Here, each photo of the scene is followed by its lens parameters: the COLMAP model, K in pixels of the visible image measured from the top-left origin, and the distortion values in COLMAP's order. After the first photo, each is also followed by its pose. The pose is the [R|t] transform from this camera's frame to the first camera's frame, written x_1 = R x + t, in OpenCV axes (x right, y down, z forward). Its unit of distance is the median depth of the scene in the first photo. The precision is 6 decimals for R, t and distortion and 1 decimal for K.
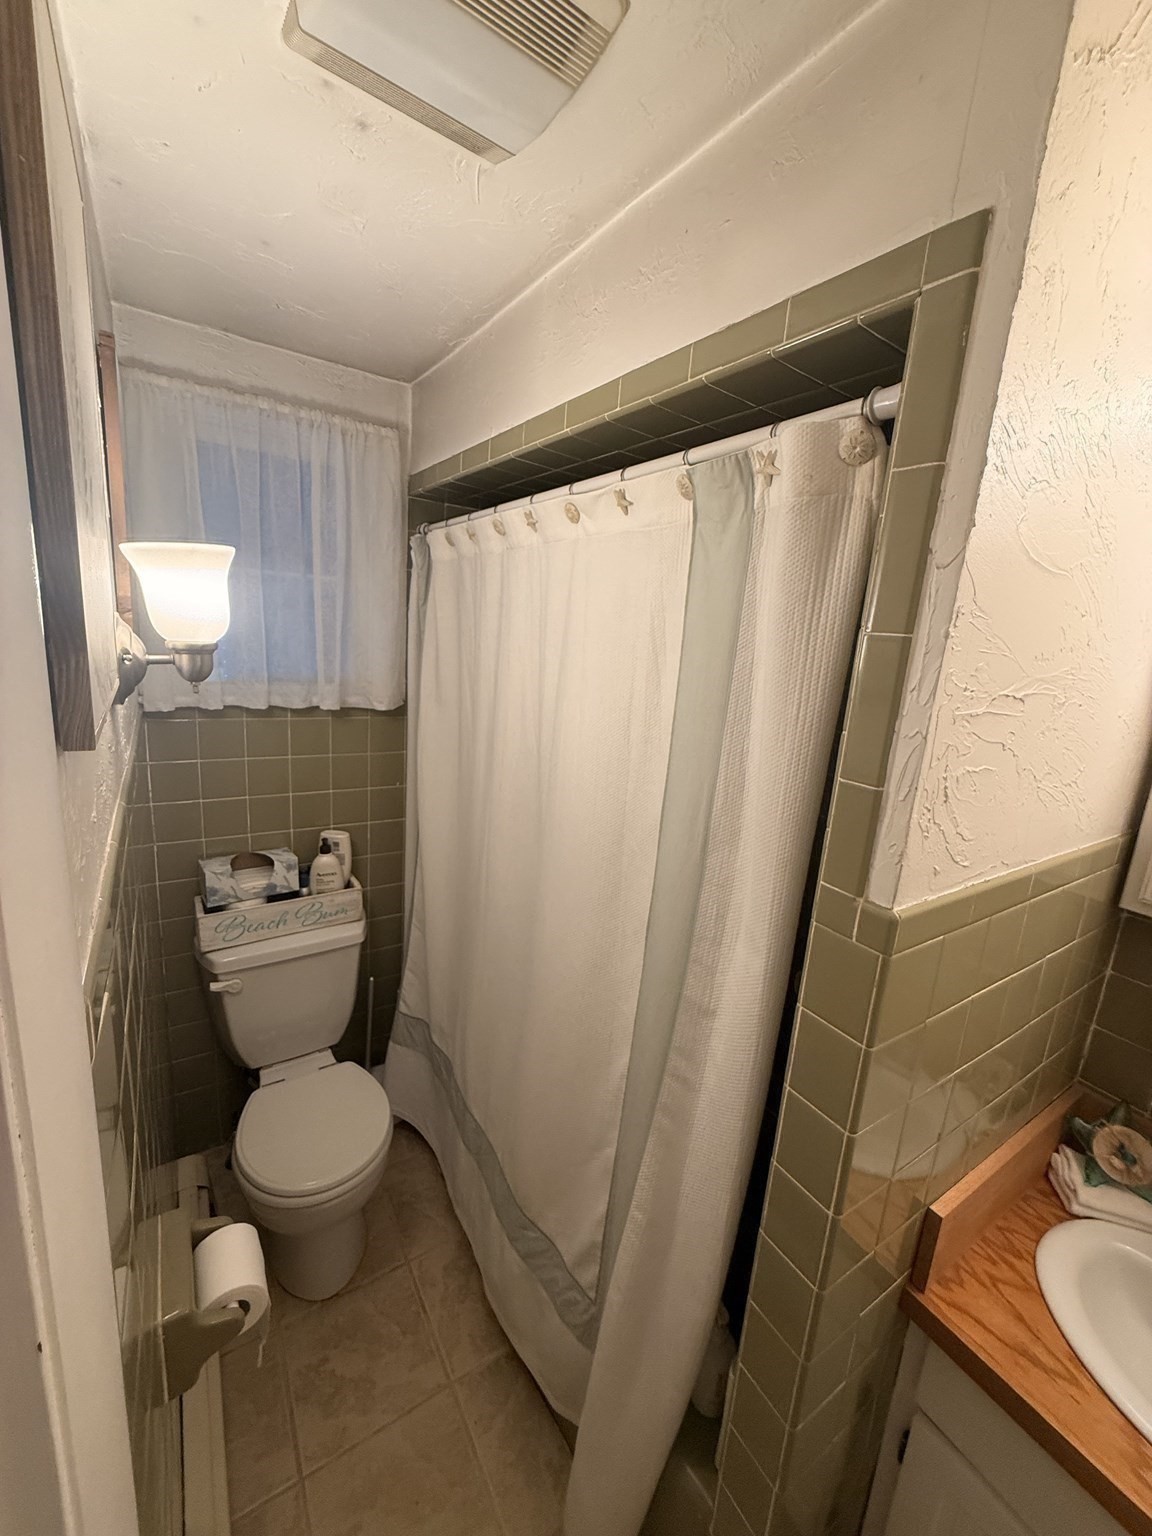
lens RADIAL K [[616.0, 0, 581.2], [0, 616.0, 764.2], [0, 0, 1]] dist [-0.001719, -0.000095]
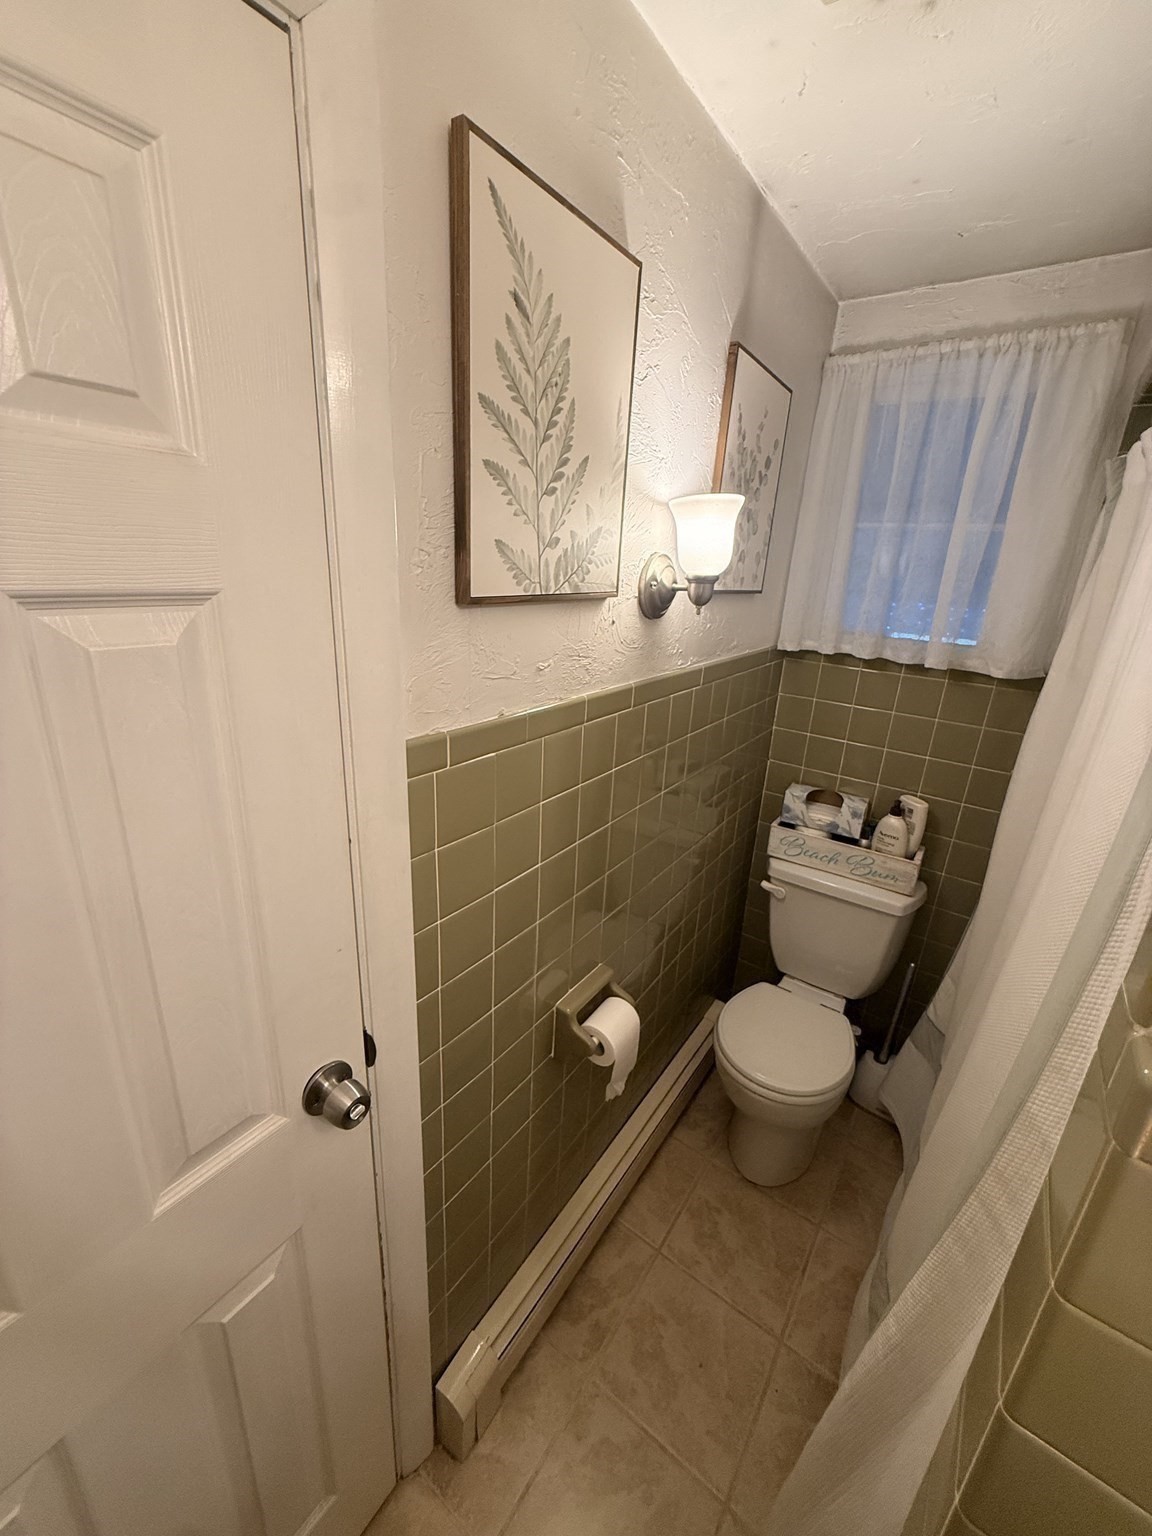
lens RADIAL K [[616.0, 0, 580.3], [0, 616.0, 766.7], [0, 0, 1]] dist [-0.001719, -0.000095]
pose [[0.365997, 0.245842, -0.897557, 0.272681], [-0.220610, 0.959904, 0.172960, 0.012117], [0.904089, 0.134707, 0.405557, 0.145536]]
